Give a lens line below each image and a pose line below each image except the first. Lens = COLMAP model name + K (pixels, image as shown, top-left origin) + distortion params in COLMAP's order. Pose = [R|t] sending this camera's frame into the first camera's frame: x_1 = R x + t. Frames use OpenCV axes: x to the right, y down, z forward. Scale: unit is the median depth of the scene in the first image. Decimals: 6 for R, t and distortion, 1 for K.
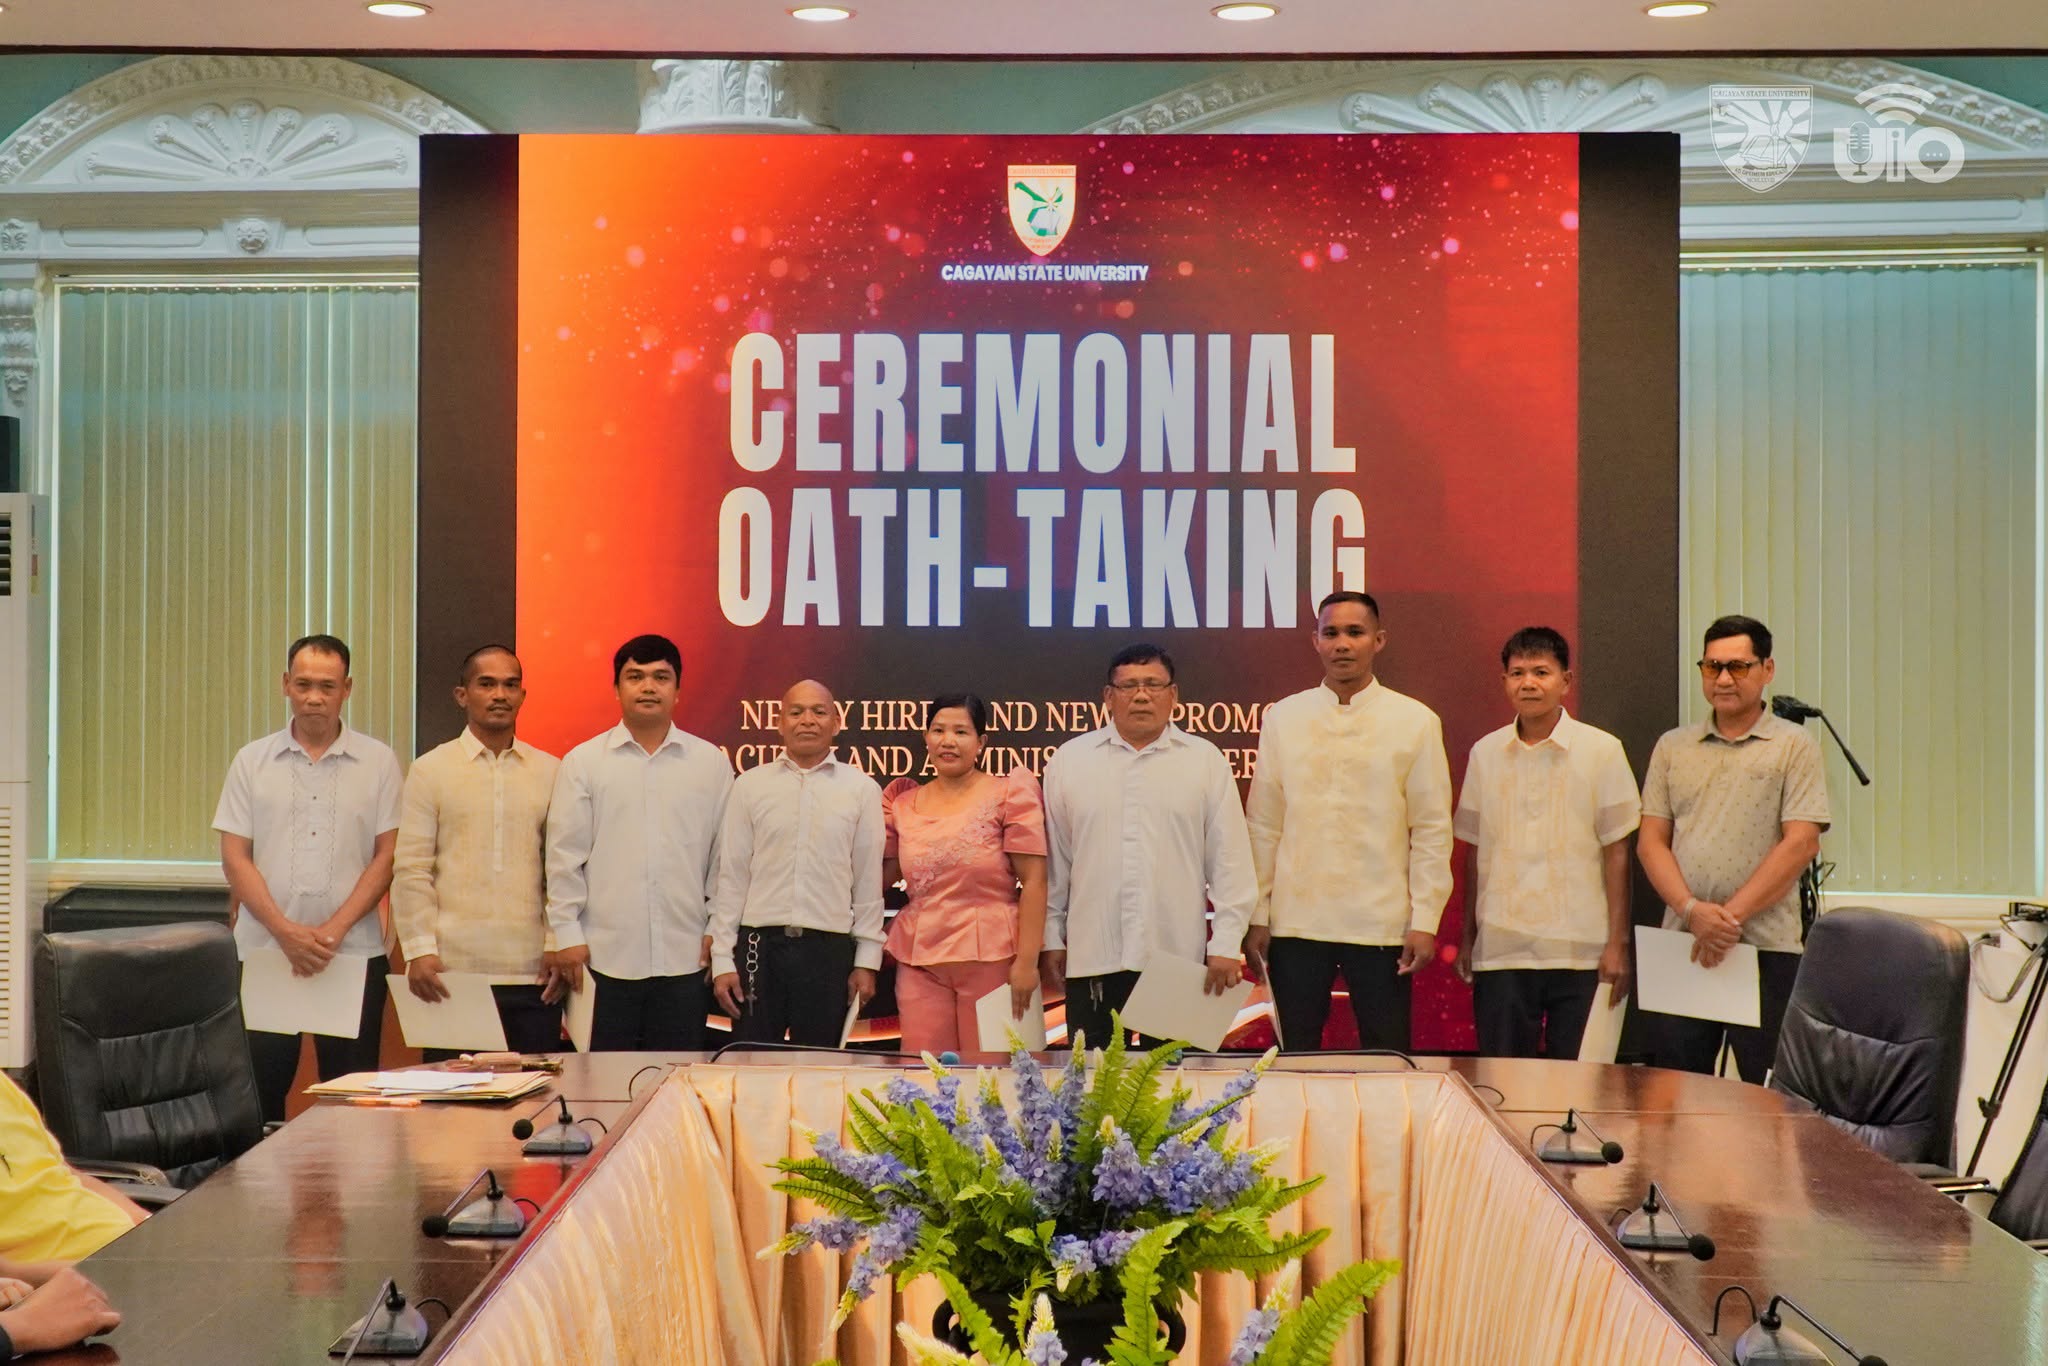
lens RADIAL K [[2652.4, 0, 950.8], [0, 2652.4, 608.5], [0, 0, 1]] dist [0.040452, -0.015613]
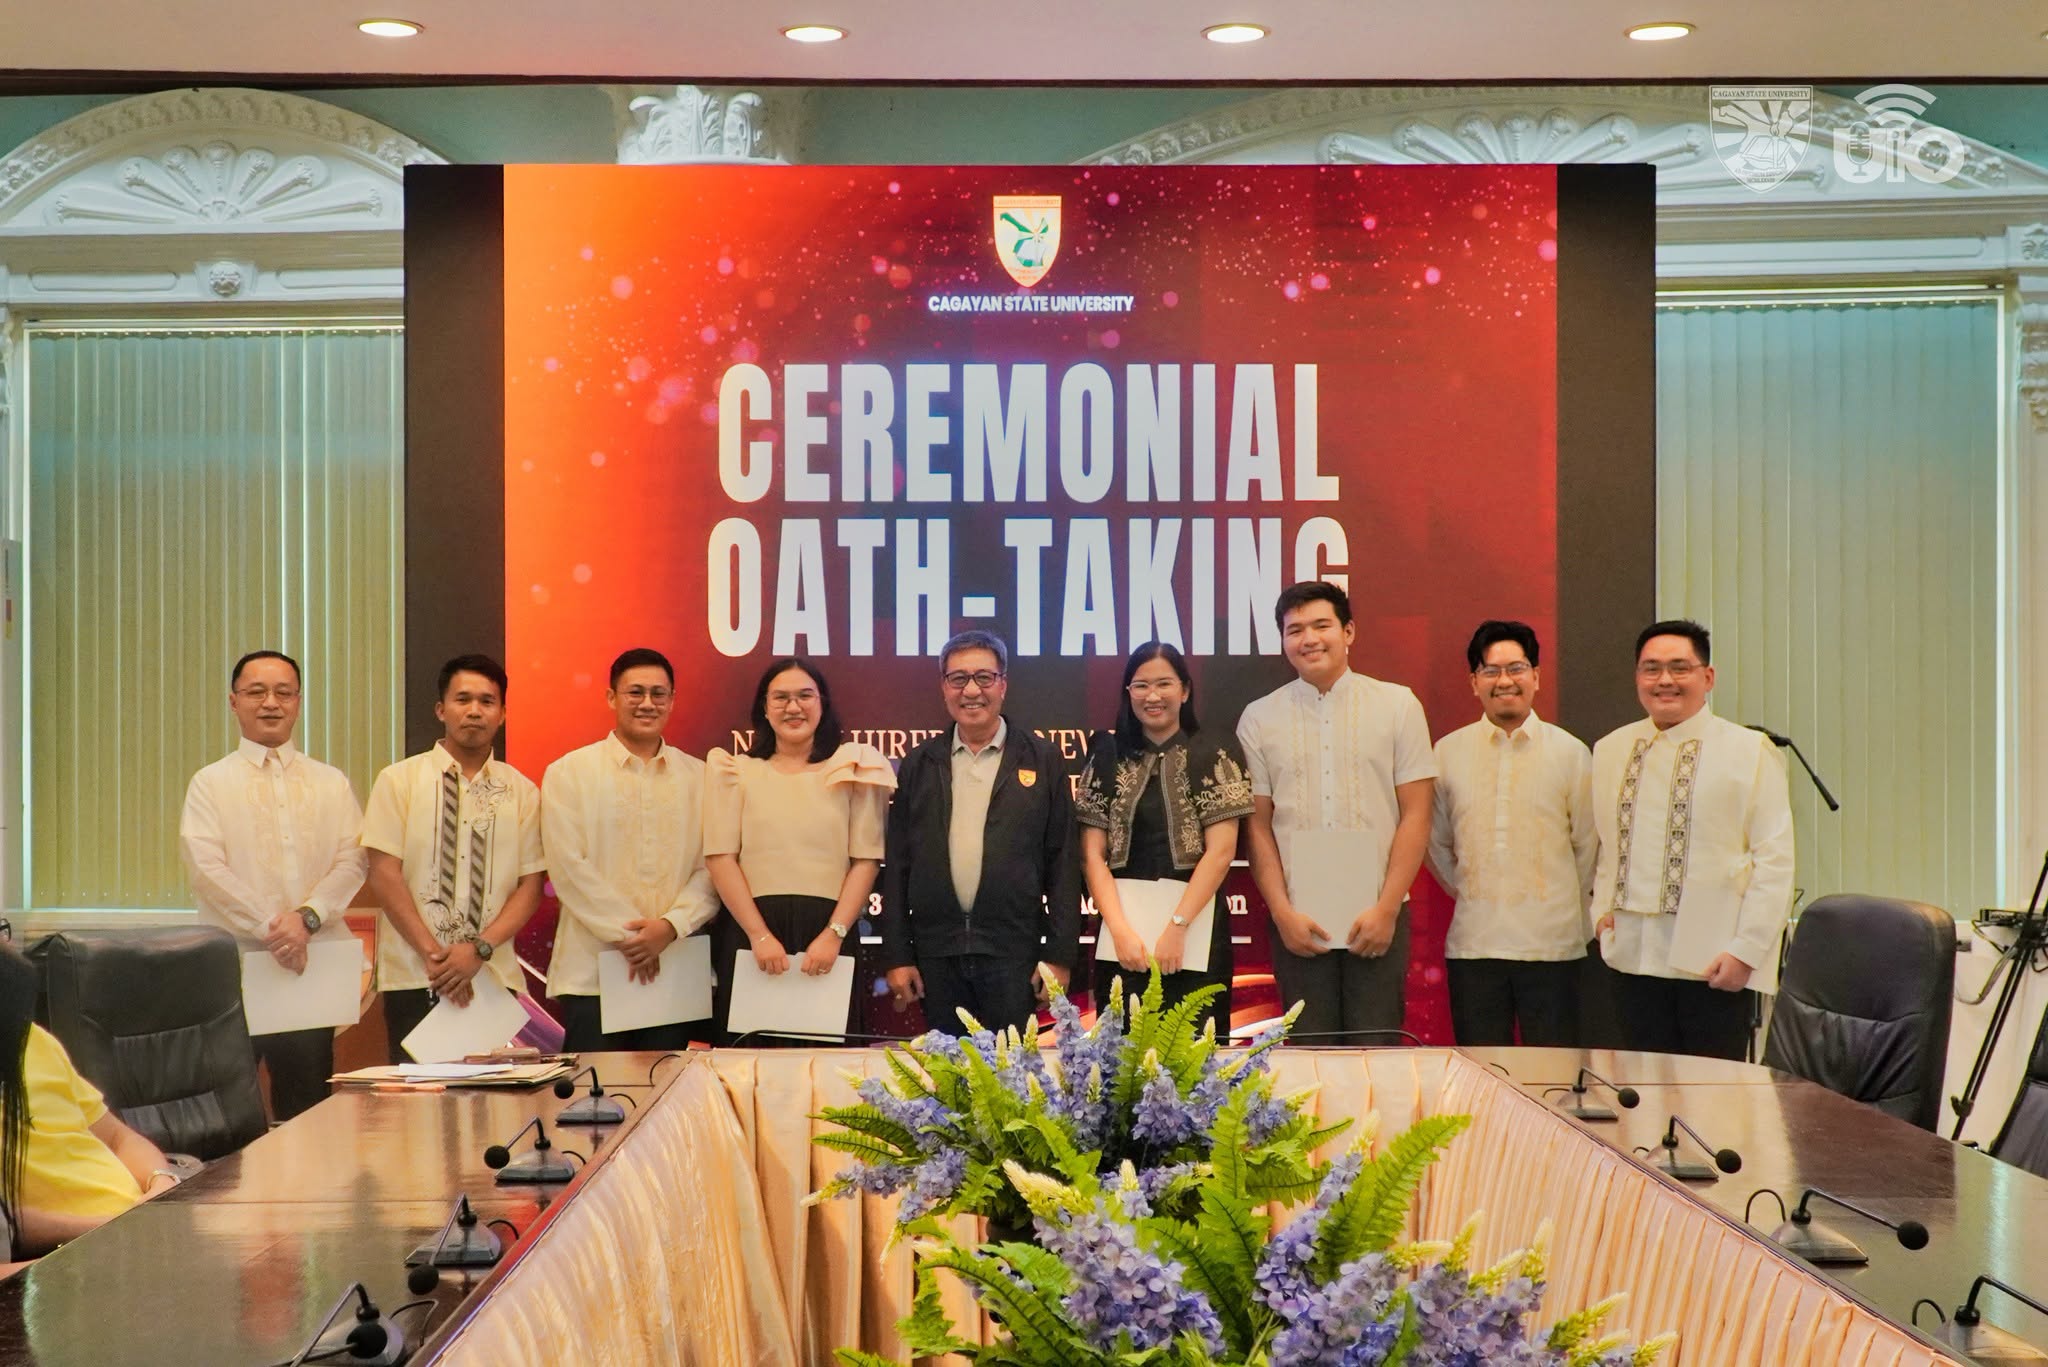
lens RADIAL K [[2659.3, 0, 985.1], [0, 2659.3, 738.9], [0, 0, 1]] dist [0.047569, -0.076826]
pose [[0.999388, -0.006283, 0.034403, -0.017741], [0.005858, 0.999906, 0.012424, 0.025994], [-0.034478, -0.012215, 0.999331, -0.010410]]
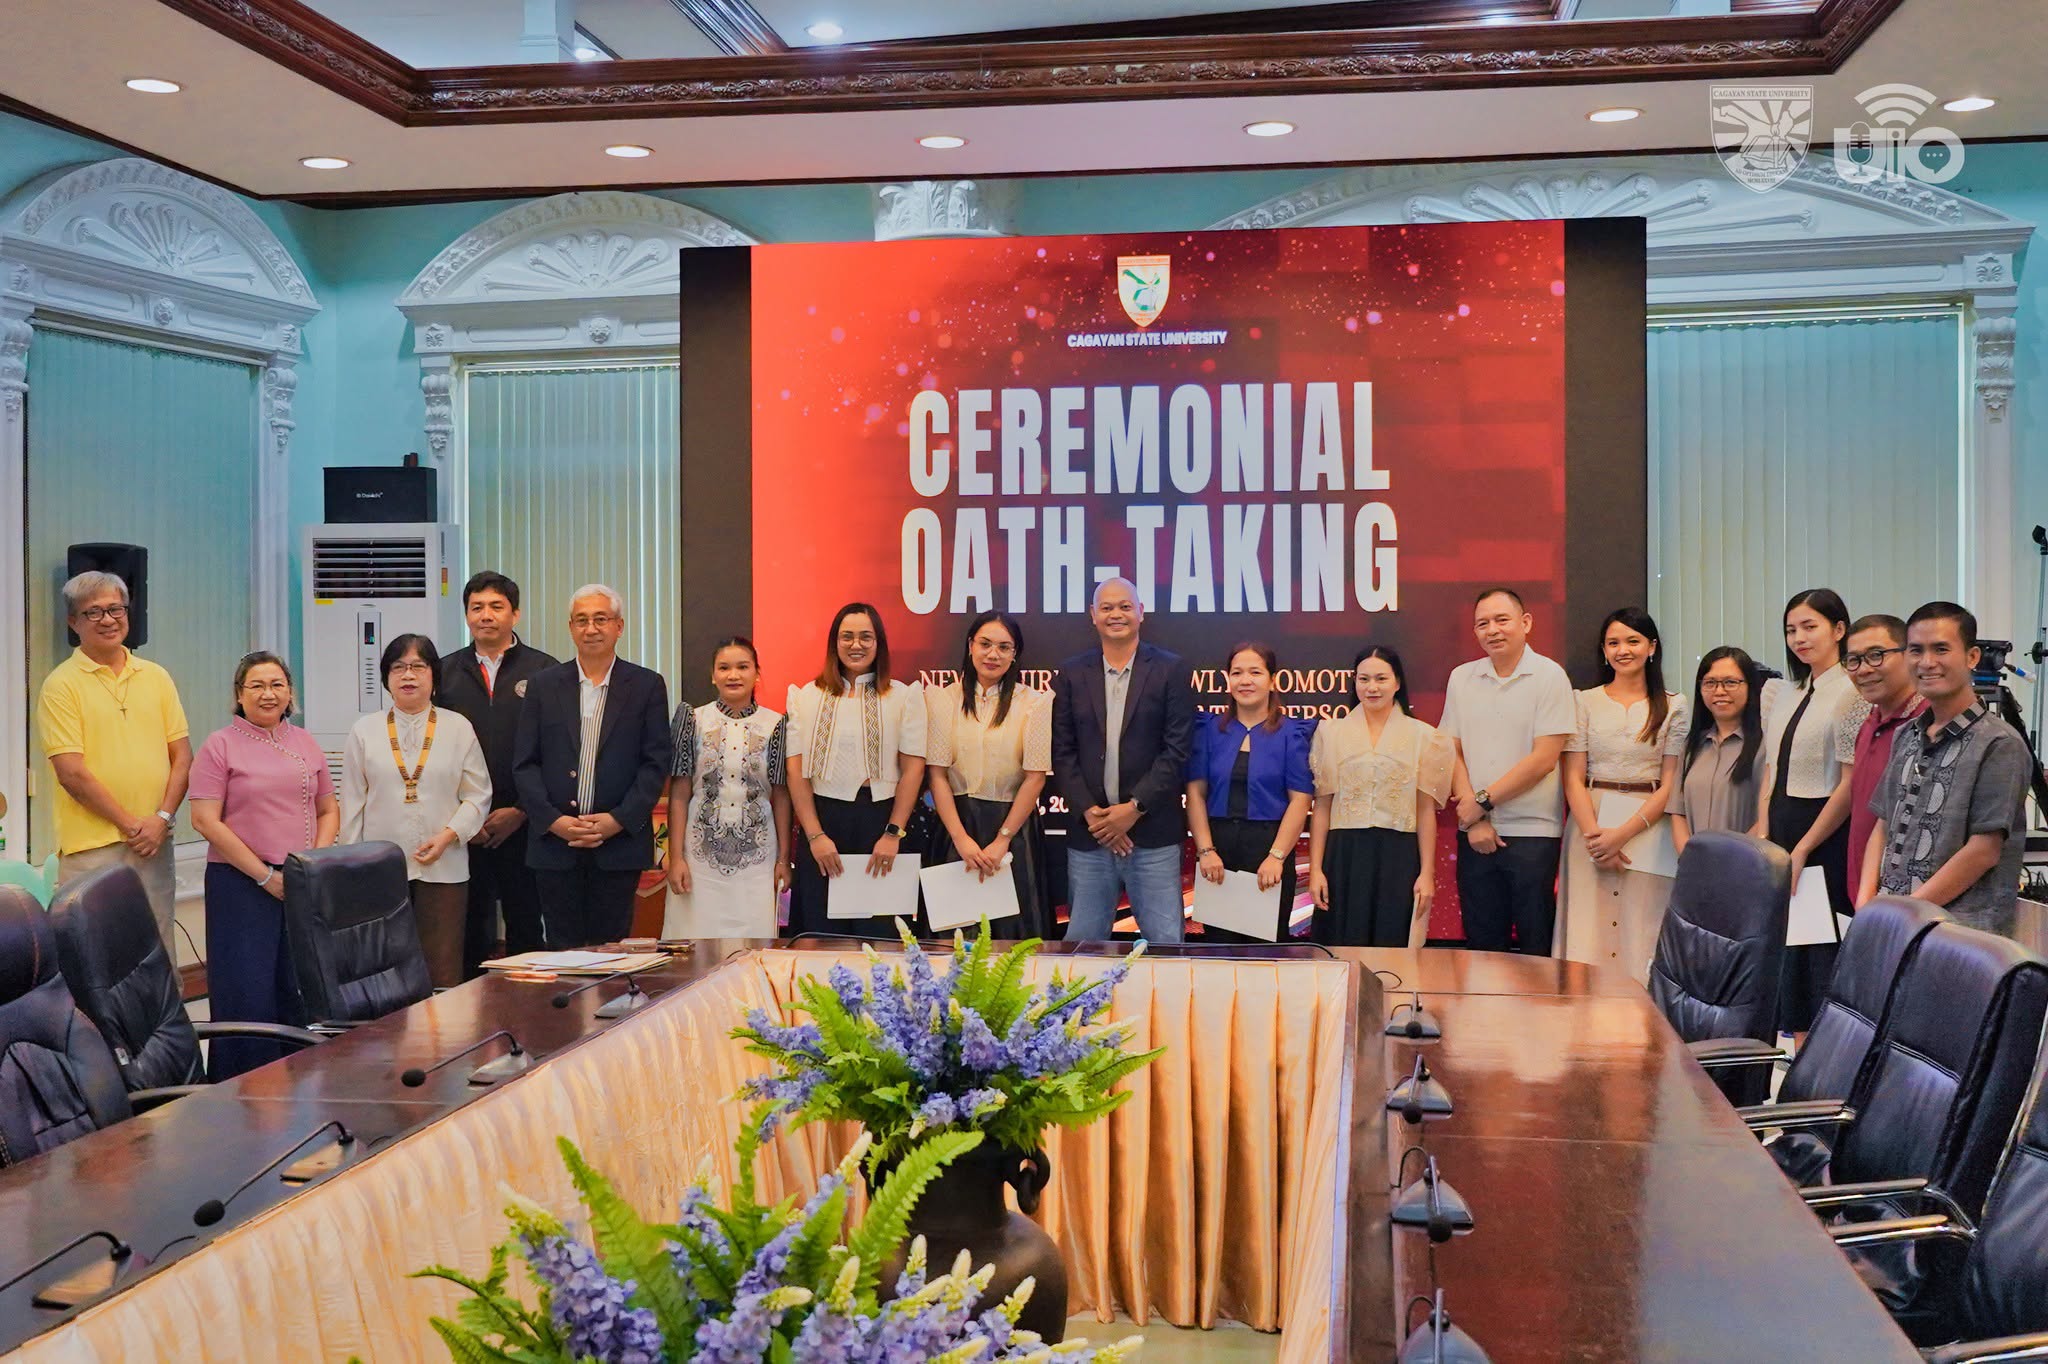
lens RADIAL K [[1949.4, 0, 1049.1], [0, 1949.4, 633.4], [0, 0, 1]] dist [-0.012411, 0.016940]
pose [[0.993702, -0.008610, -0.111726, 0.093188], [0.010200, 0.999854, 0.013673, 0.003753], [0.111592, -0.014726, 0.993645, 0.046761]]
